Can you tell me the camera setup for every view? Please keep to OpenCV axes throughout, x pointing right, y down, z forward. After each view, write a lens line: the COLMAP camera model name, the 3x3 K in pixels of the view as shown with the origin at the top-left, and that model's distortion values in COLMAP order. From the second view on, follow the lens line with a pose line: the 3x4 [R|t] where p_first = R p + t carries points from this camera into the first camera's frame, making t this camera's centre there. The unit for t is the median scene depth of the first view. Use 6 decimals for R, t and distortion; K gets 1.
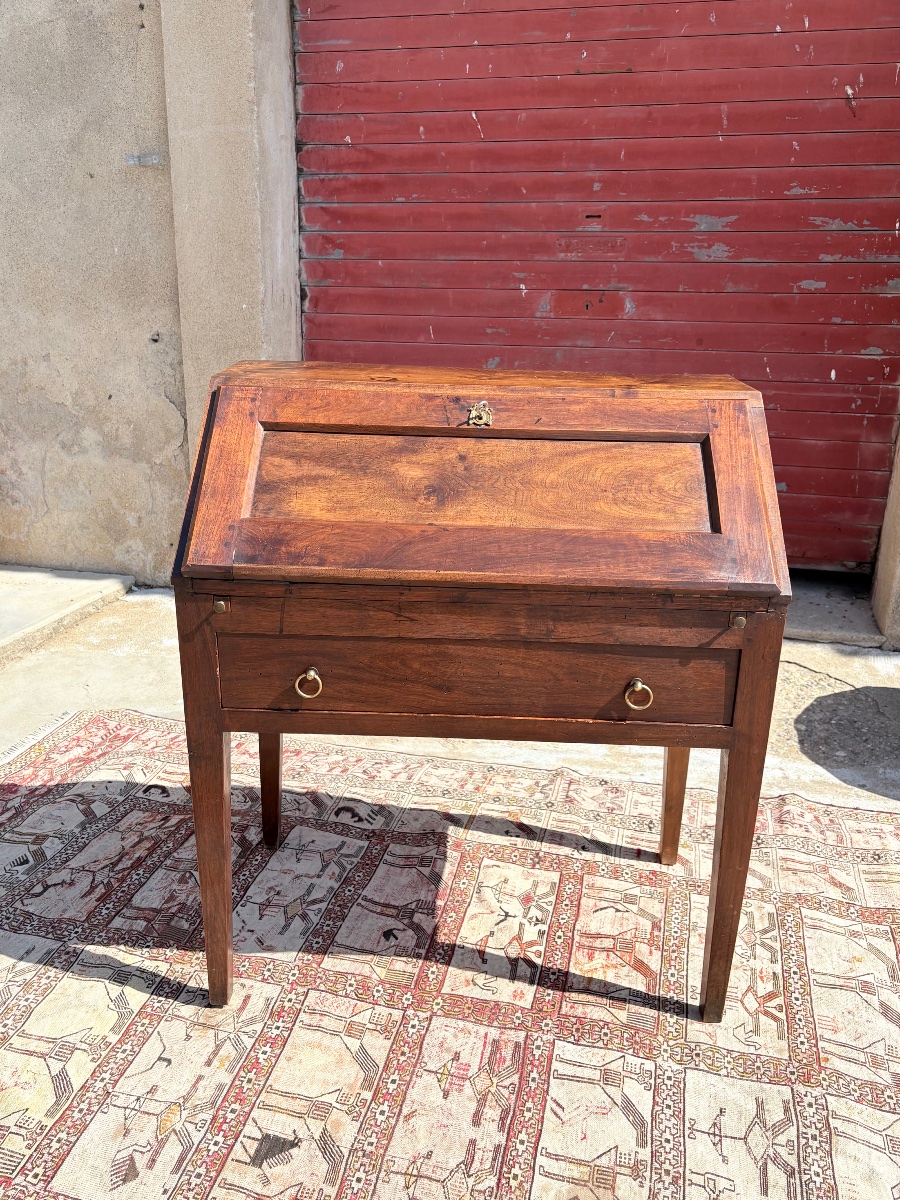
lens RADIAL K [[975.9, 0, 445.9], [0, 975.9, 598.9], [0, 0, 1]] dist [0.016097, 0.012569]
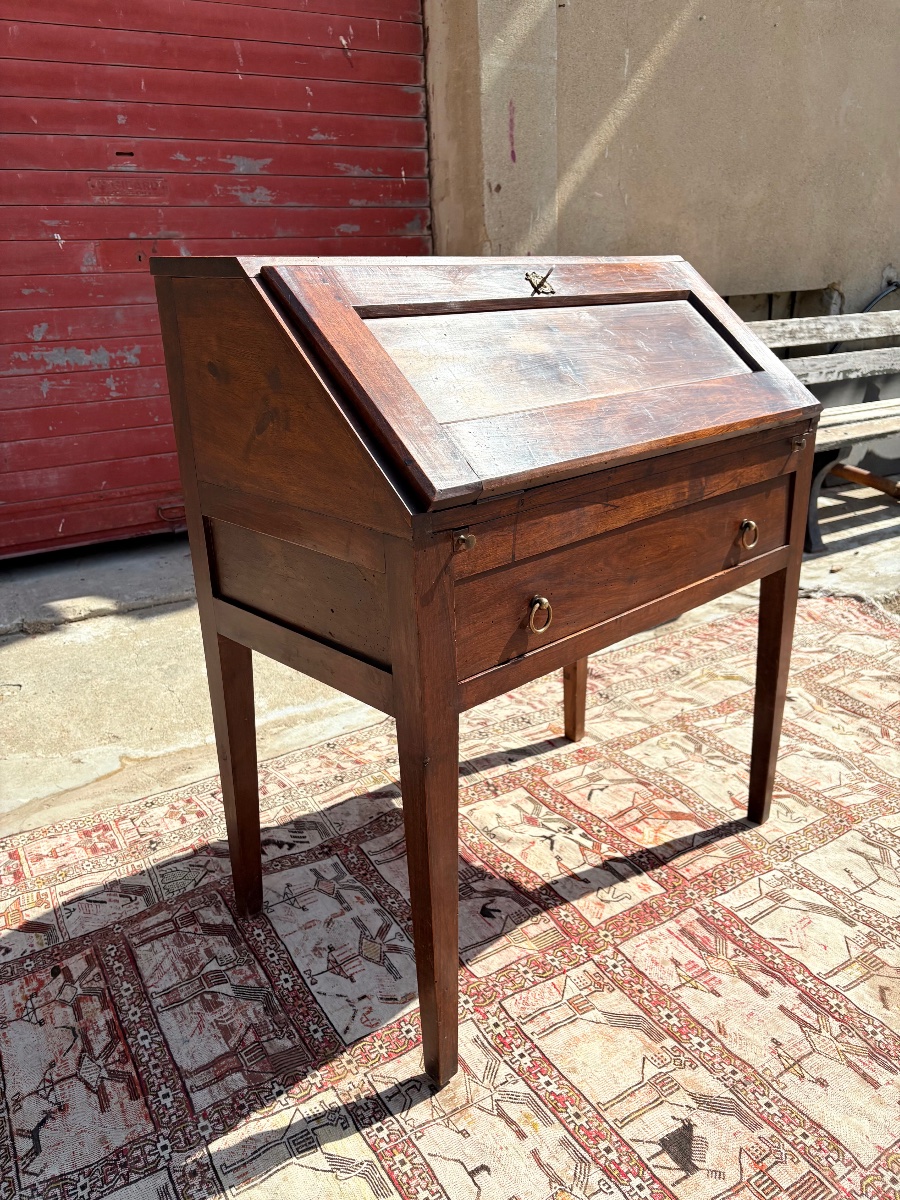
lens RADIAL K [[912.9, 0, 452.9], [0, 912.9, 608.7], [0, 0, 1]] dist [0.046048, -0.056801]
pose [[0.699820, -0.279106, 0.657535, -0.549610], [0.271140, 0.955406, 0.116968, -0.021154], [-0.660859, 0.096428, 0.744289, 0.387361]]
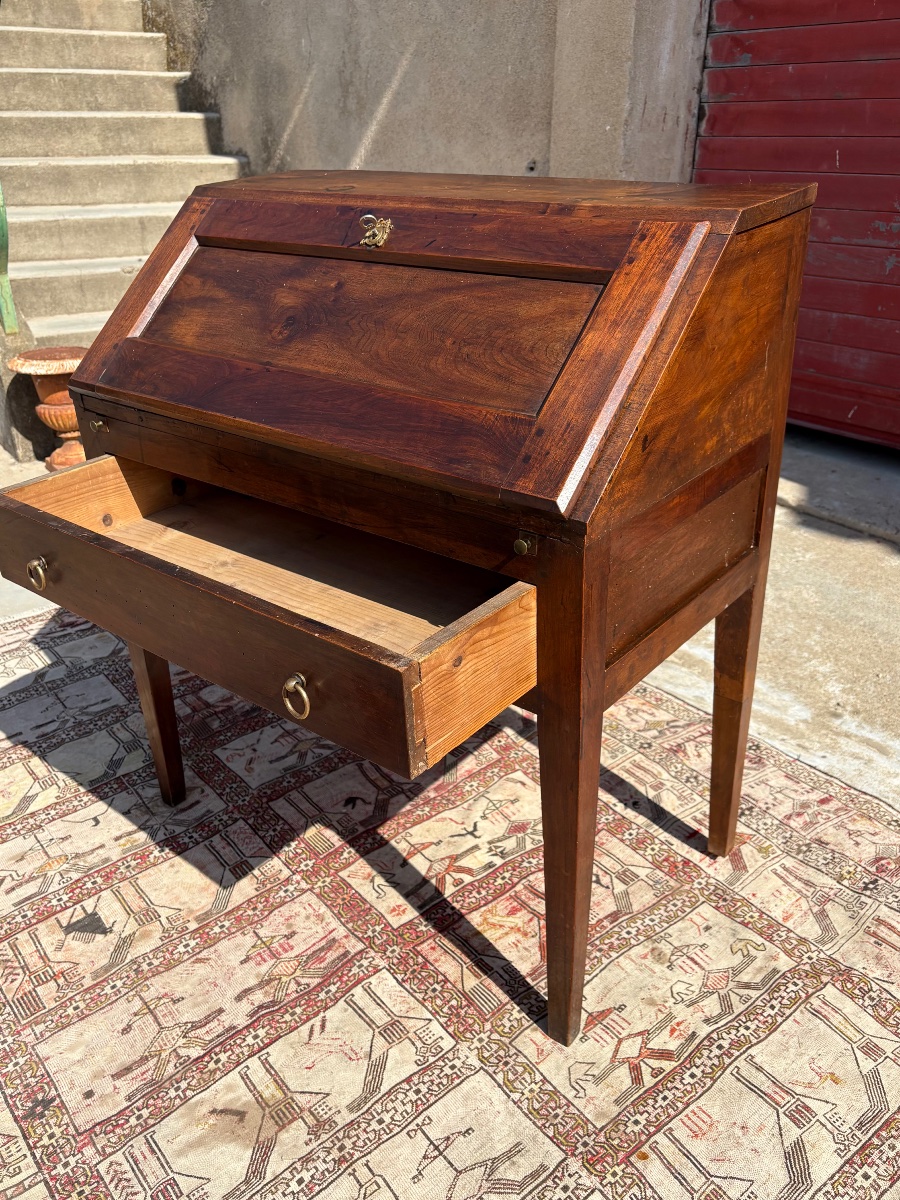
lens RADIAL K [[984.0, 0, 436.0], [0, 984.0, 595.2], [0, 0, 1]] dist [0.021224, -0.004913]
pose [[0.793813, 0.246729, -0.555865, 0.496575], [-0.173503, 0.967900, 0.181843, -0.041517], [0.582888, -0.047905, 0.811139, 0.282383]]
